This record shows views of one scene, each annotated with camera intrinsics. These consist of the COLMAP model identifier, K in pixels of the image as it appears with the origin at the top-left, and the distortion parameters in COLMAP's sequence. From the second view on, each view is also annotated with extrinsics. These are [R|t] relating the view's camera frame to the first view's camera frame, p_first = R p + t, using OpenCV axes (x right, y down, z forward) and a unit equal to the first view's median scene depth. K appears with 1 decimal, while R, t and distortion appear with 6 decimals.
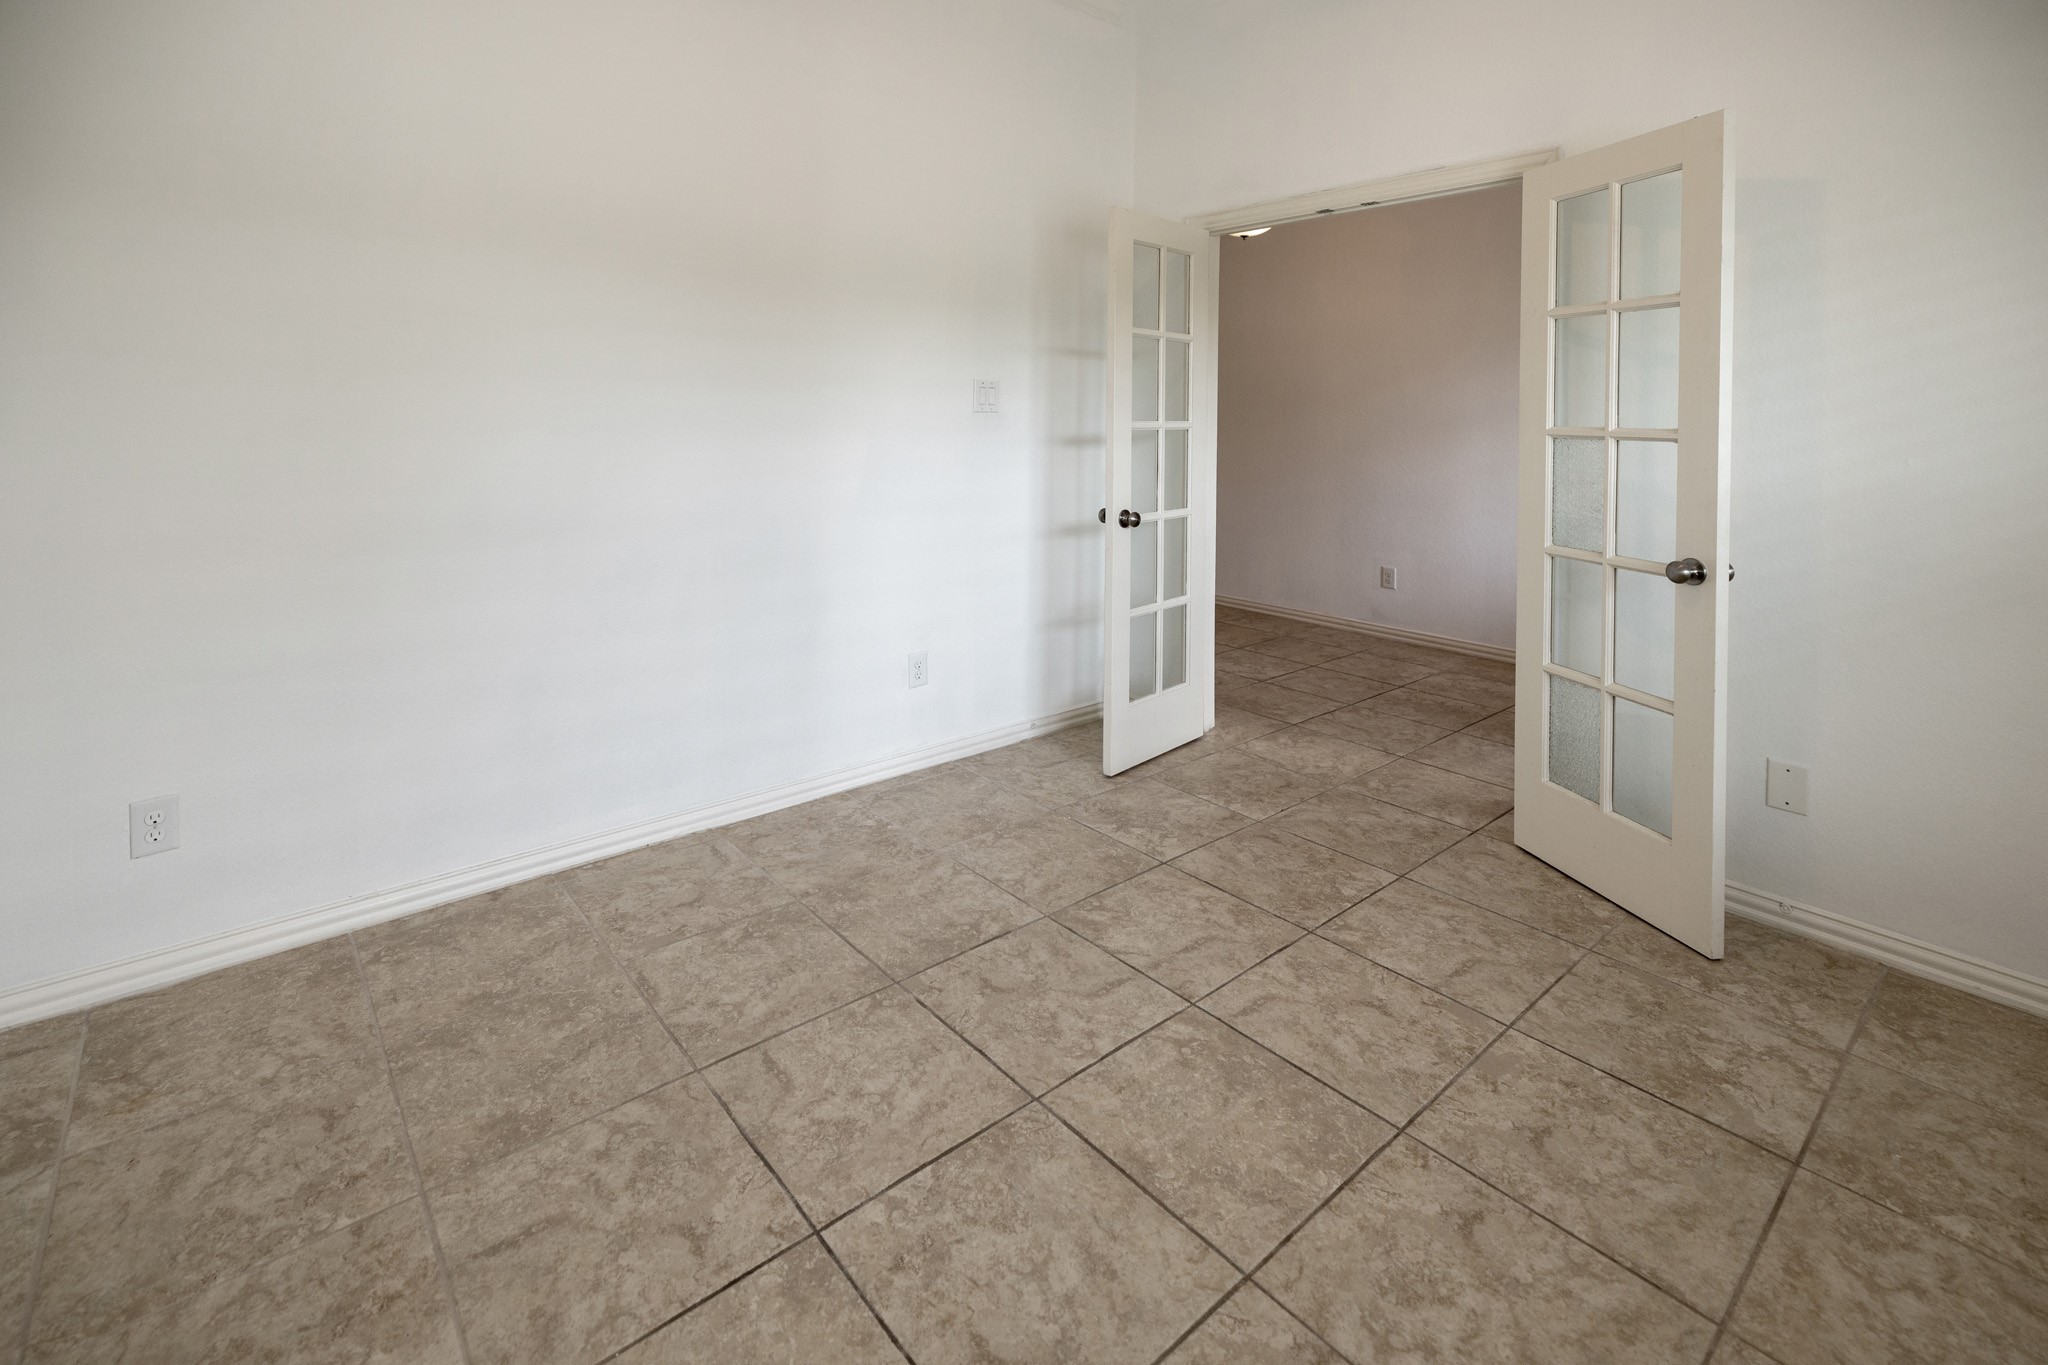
lens RADIAL K [[879.5, 0, 1019.5], [0, 879.5, 672.3], [0, 0, 1]] dist [-0.001398, -0.000373]
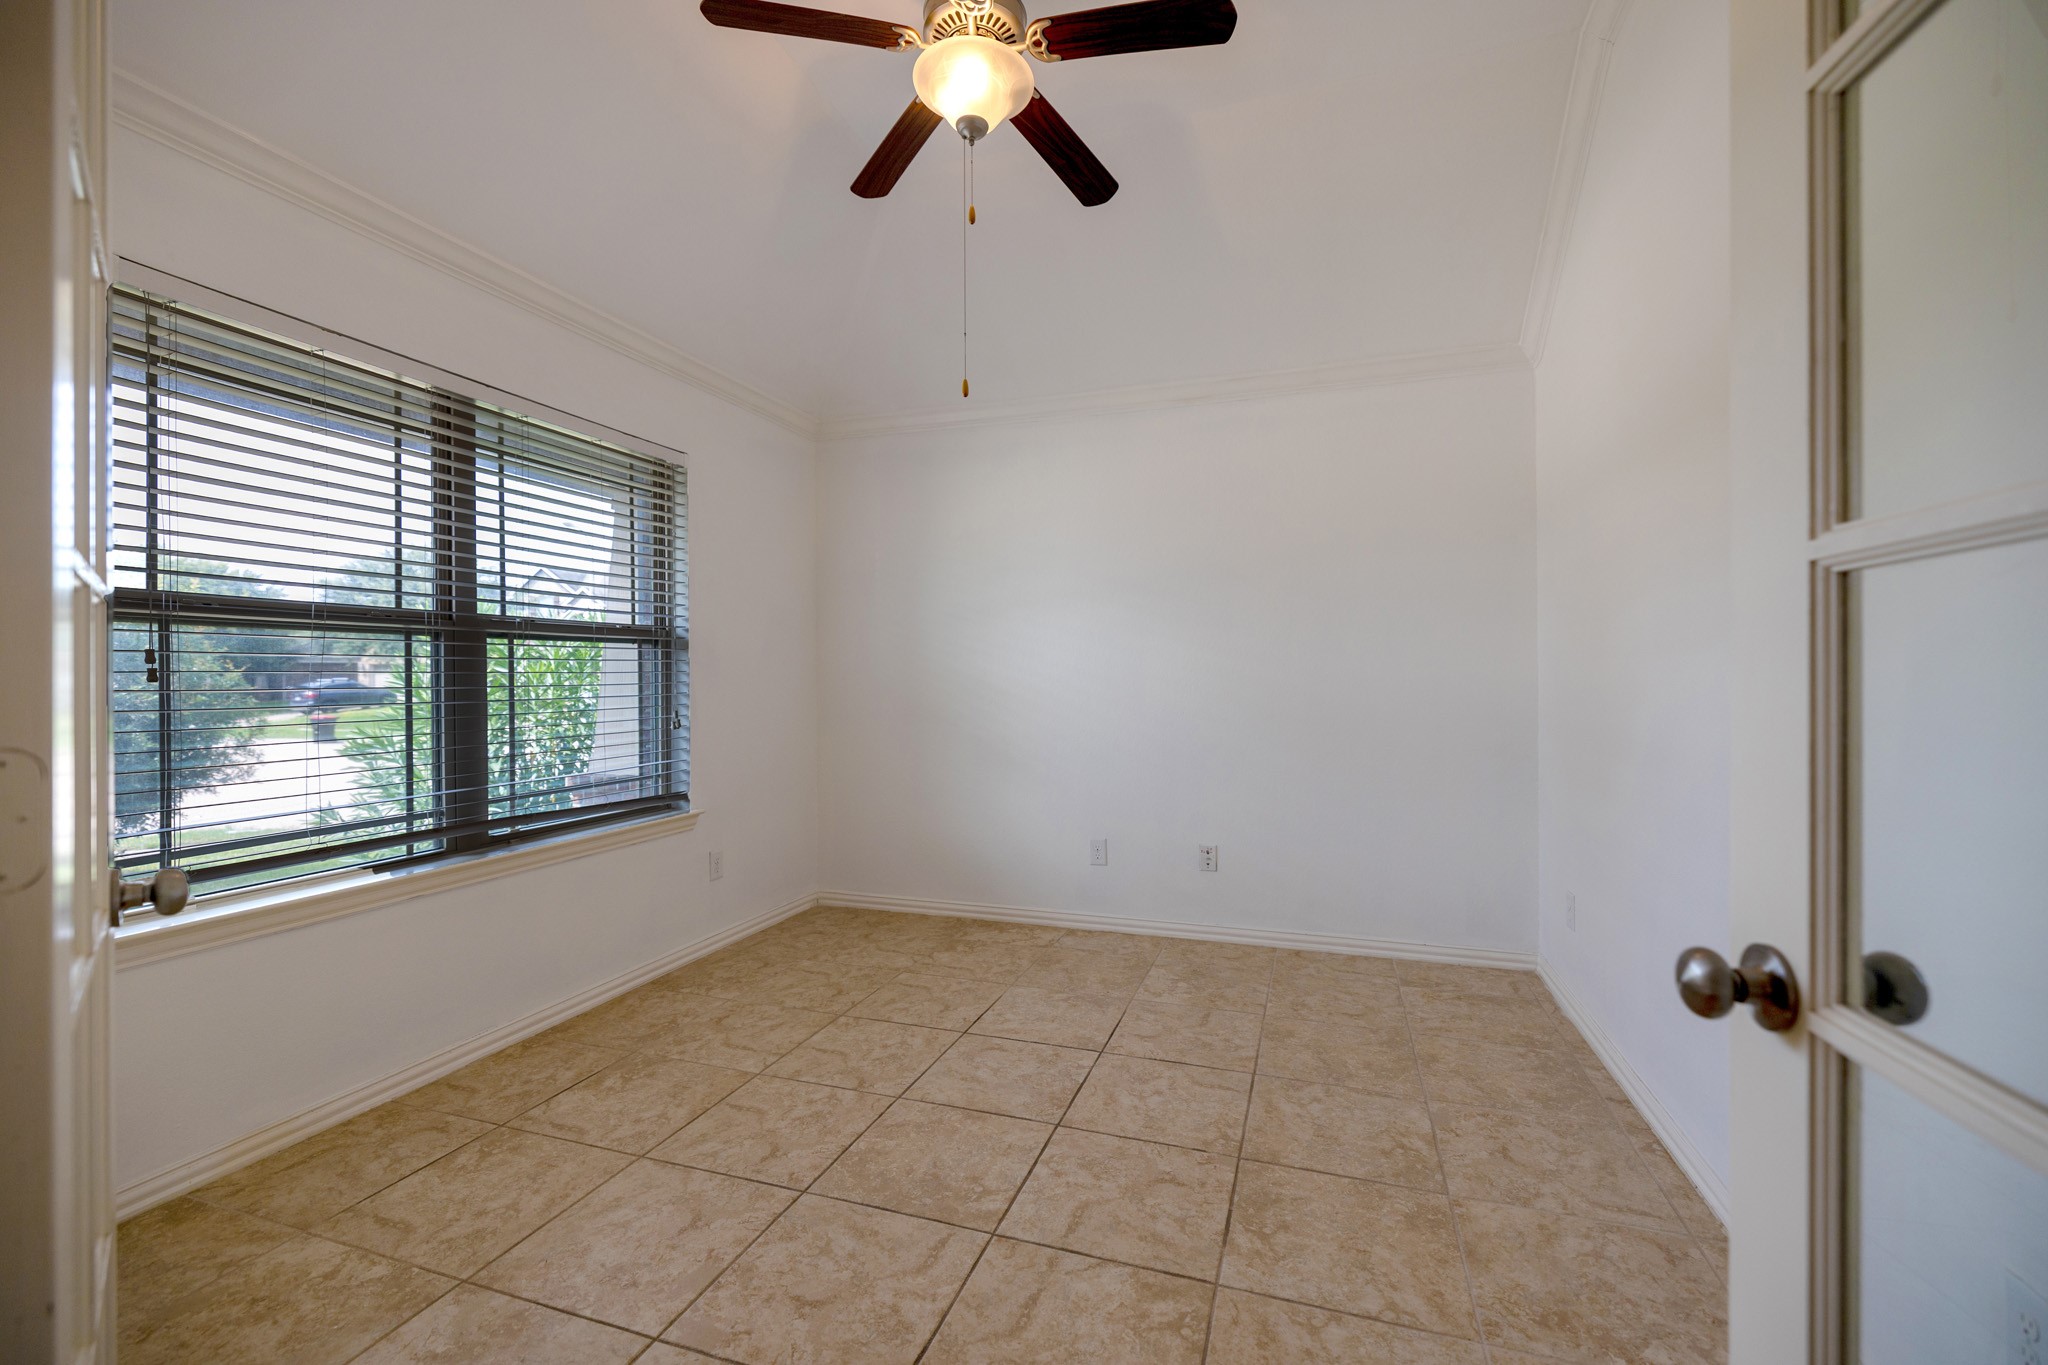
lens RADIAL K [[879.5, 0, 1019.5], [0, 879.5, 672.3], [0, 0, 1]] dist [-0.001398, -0.000373]
pose [[-0.869931, -0.008799, -0.493096, 0.775354], [-0.141994, 0.961971, 0.233343, -0.537211], [0.472291, 0.273009, -0.838098, 1.953726]]
